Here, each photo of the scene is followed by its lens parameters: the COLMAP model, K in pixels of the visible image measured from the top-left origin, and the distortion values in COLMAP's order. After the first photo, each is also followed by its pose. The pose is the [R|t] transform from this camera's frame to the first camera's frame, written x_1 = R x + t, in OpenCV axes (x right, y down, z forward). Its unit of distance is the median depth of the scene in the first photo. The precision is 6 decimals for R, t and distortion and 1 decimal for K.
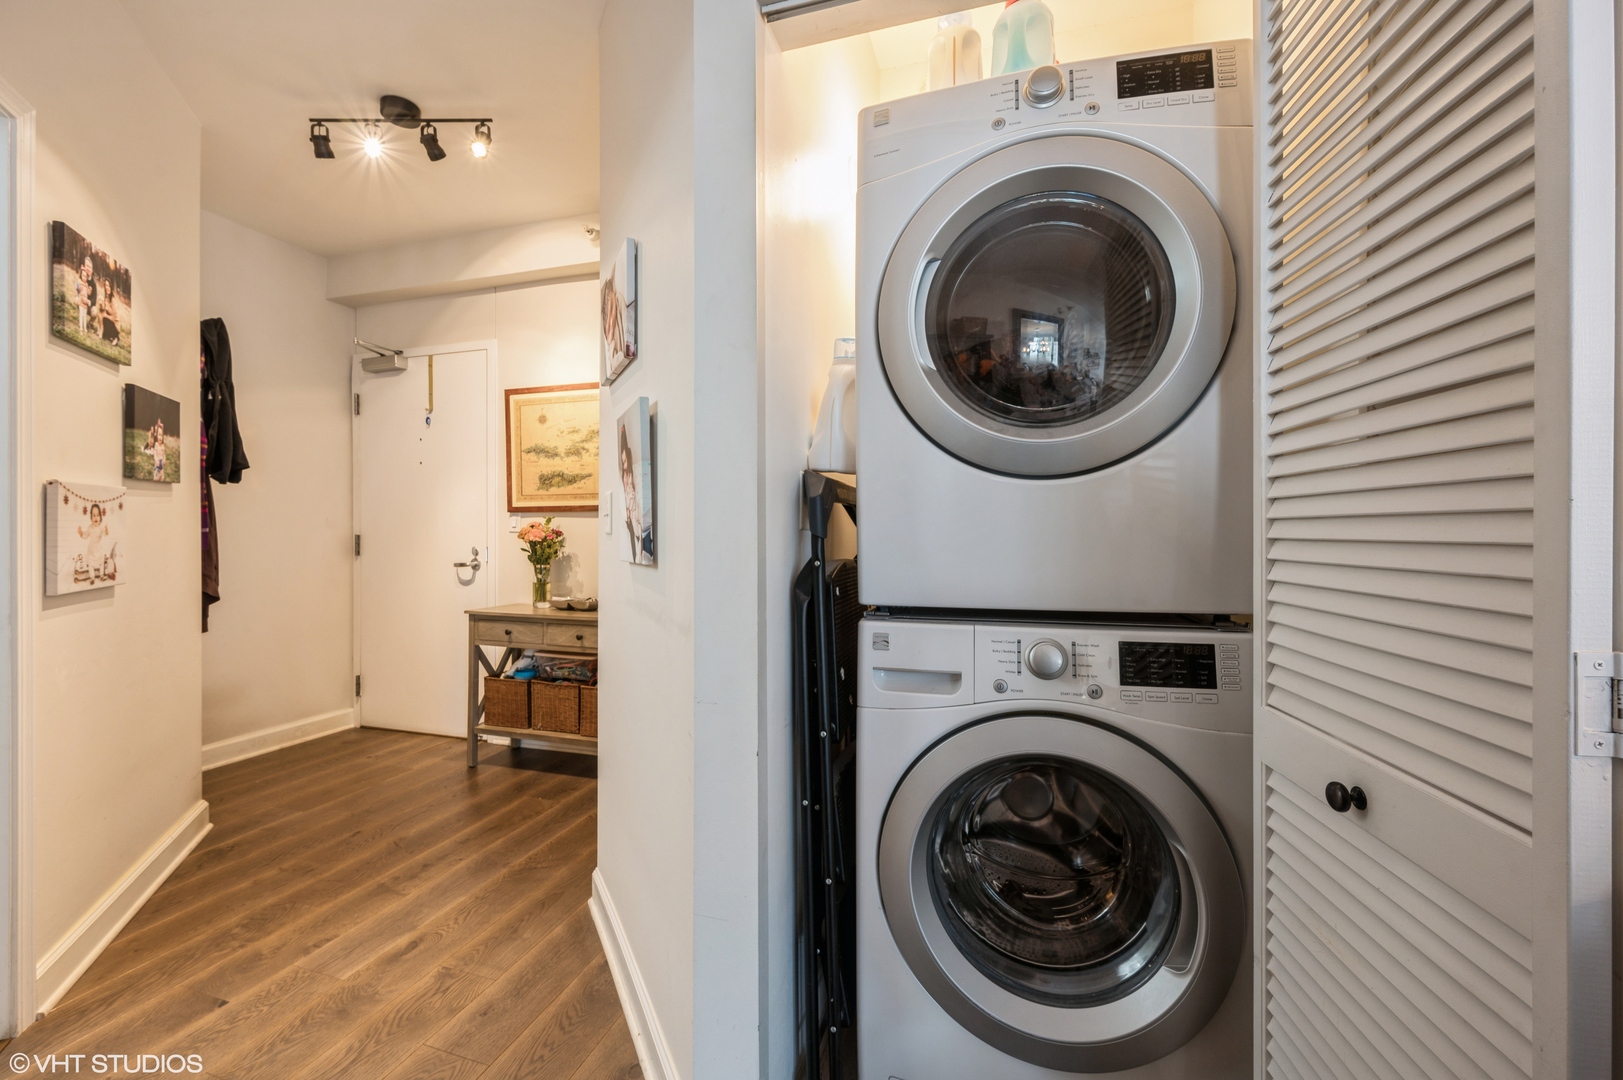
lens RADIAL K [[643.1, 0, 812.7], [0, 643.1, 534.9], [0, 0, 1]] dist [0.000844, 0.000006]
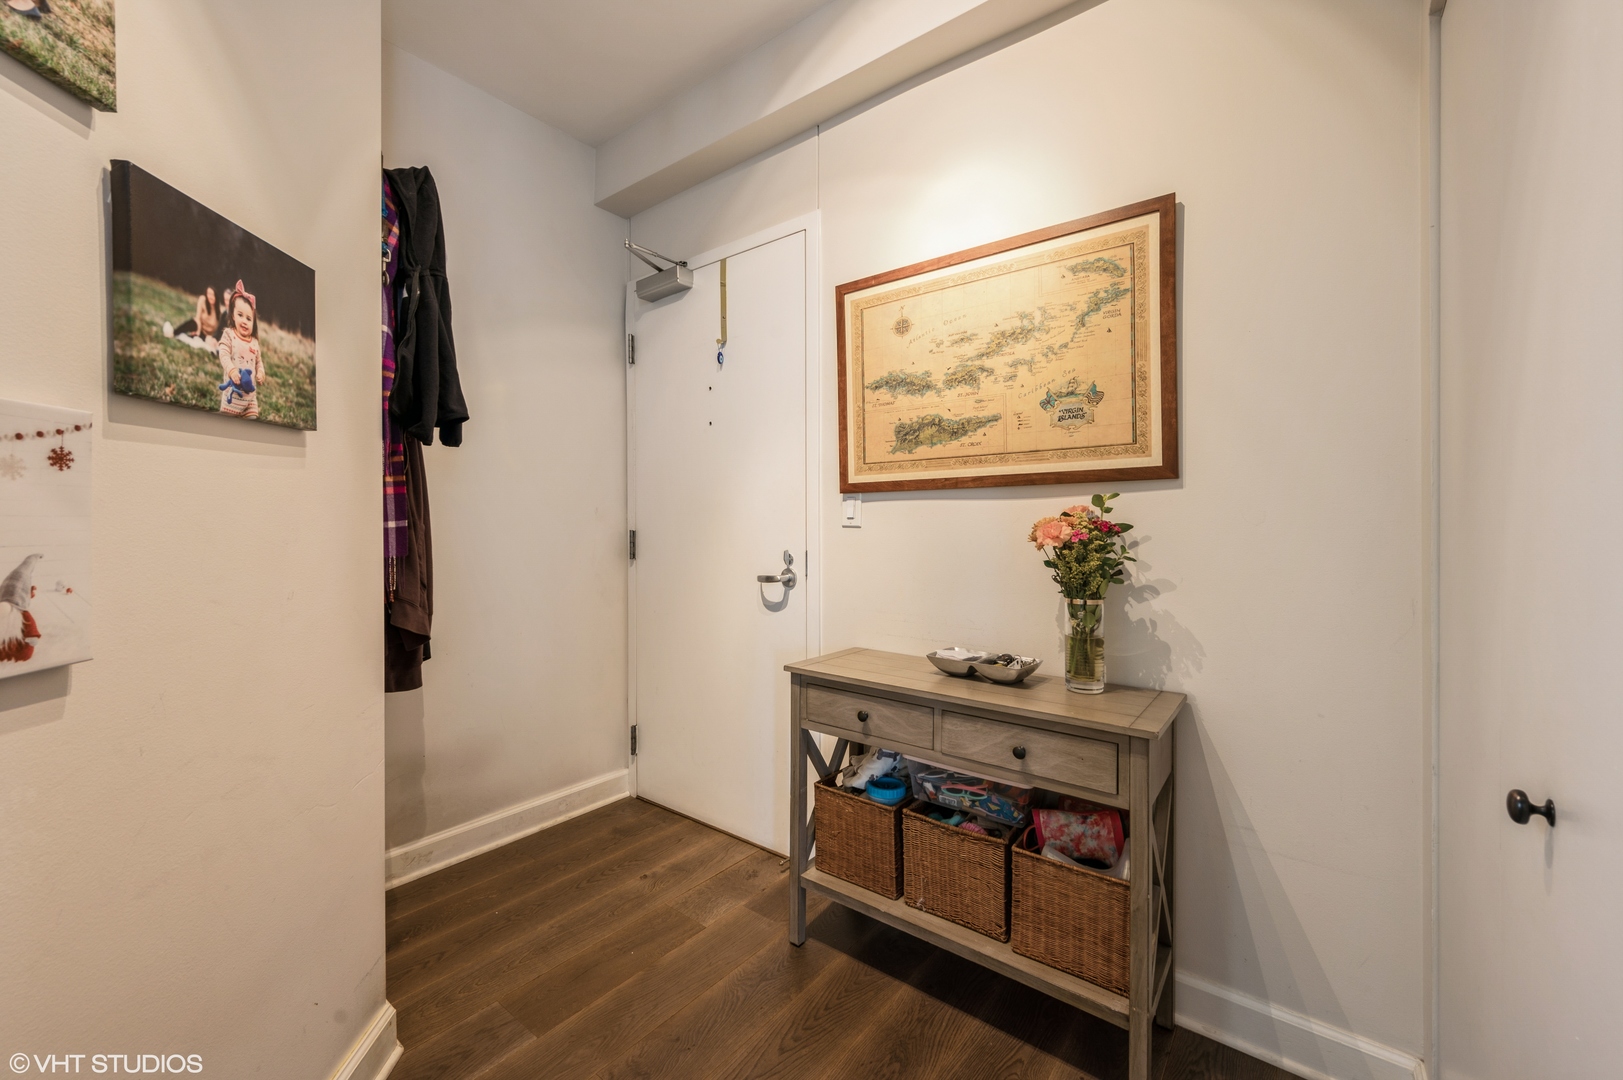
lens RADIAL K [[643.1, 0, 812.7], [0, 643.1, 534.9], [0, 0, 1]] dist [0.000844, 0.000006]
pose [[0.934528, 0.003386, -0.355872, -0.296627], [-0.000262, 0.999961, 0.008828, -0.001962], [0.355888, -0.008157, 0.934493, 0.450458]]
